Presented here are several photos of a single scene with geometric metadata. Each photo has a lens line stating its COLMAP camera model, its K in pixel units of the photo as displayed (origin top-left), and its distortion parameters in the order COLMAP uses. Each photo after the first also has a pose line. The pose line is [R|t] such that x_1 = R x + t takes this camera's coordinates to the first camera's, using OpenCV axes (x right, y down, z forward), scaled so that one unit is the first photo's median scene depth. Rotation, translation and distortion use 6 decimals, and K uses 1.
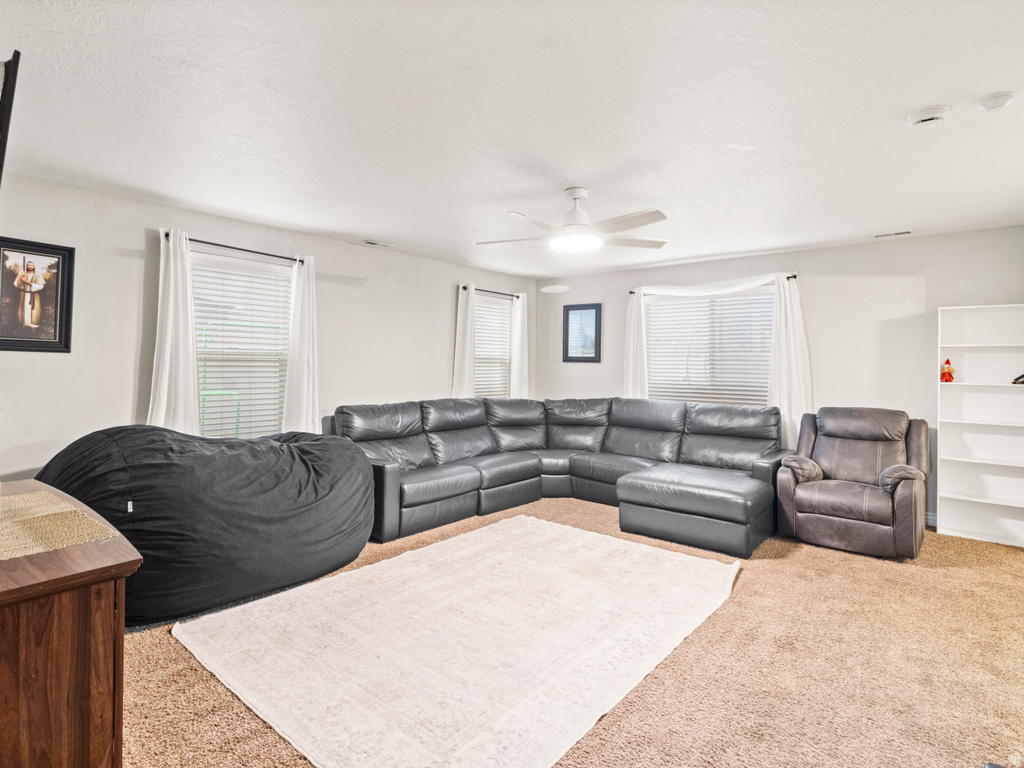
lens RADIAL K [[544.6, 0, 509.1], [0, 544.6, 381.3], [0, 0, 1]] dist [-0.002013, 0.000128]
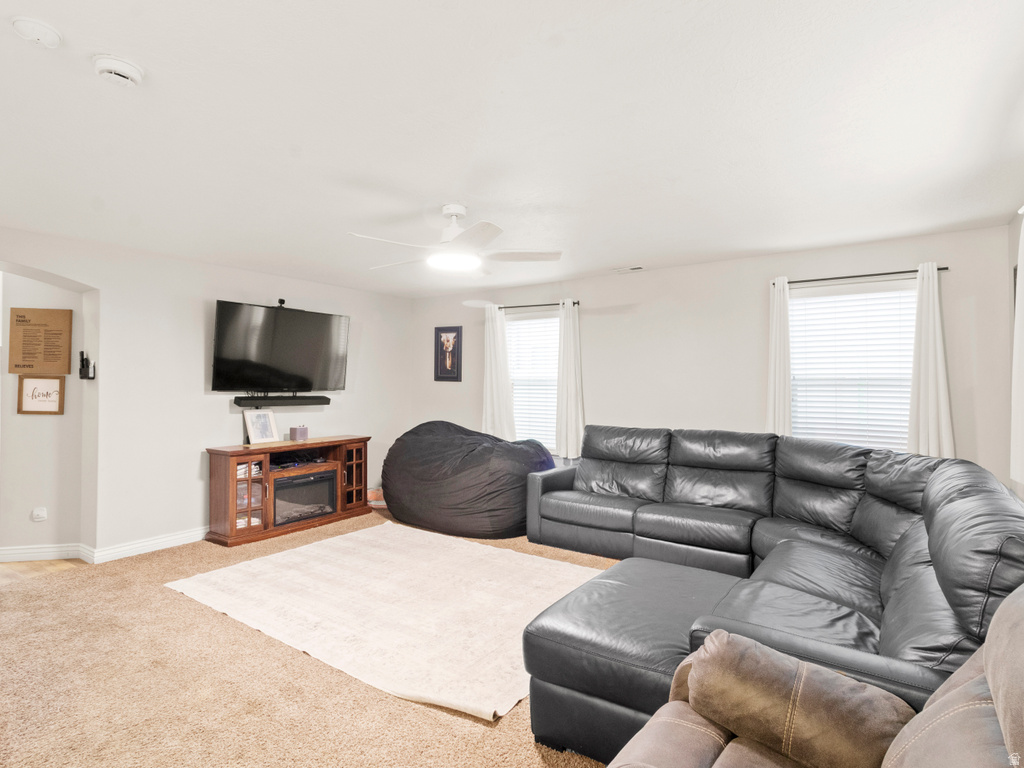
lens RADIAL K [[544.6, 0, 515.5], [0, 544.6, 388.8], [0, 0, 1]] dist [-0.002013, 0.000128]
pose [[0.071743, -0.006754, -0.997400, 1.017481], [-0.038579, 0.999210, -0.009541, -0.014977], [0.996677, 0.039163, 0.071426, 0.974536]]
